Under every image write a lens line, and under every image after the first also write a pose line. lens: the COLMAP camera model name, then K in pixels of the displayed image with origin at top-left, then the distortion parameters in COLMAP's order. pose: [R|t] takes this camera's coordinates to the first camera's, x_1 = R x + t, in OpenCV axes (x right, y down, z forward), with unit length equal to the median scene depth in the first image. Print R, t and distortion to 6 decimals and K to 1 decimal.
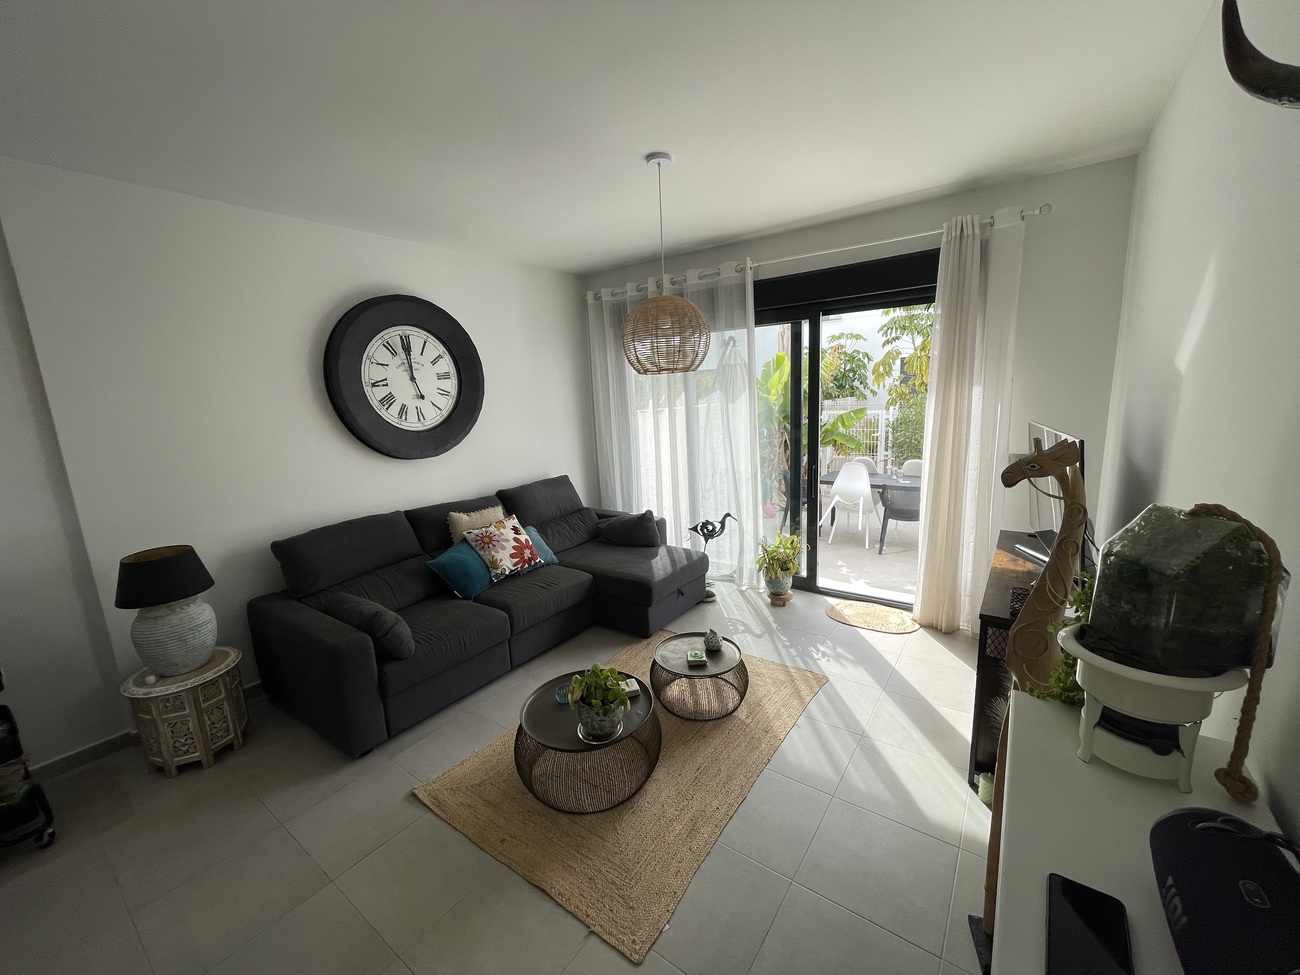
lens RADIAL K [[514.5, 0, 651.2], [0, 514.5, 493.2], [0, 0, 1]] dist [-0.004855, -0.000953]
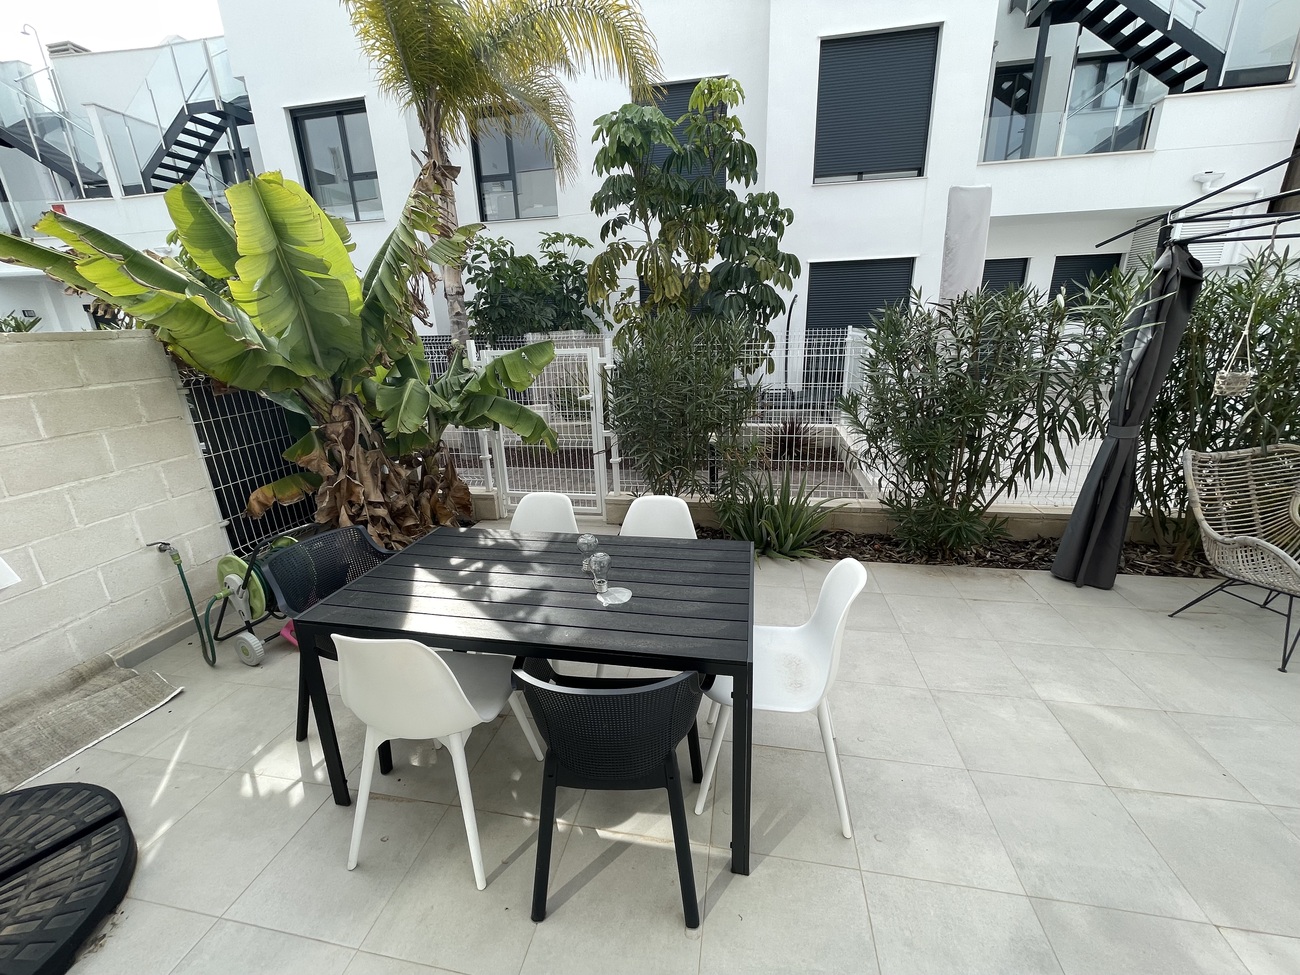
lens RADIAL K [[514.5, 0, 646.7], [0, 514.5, 488.1], [0, 0, 1]] dist [-0.004855, -0.000953]
pose [[0.908509, -0.107230, 0.403872, 0.232012], [0.065566, 0.991123, 0.115657, -0.066757], [-0.412688, -0.078596, 0.907475, 0.426535]]
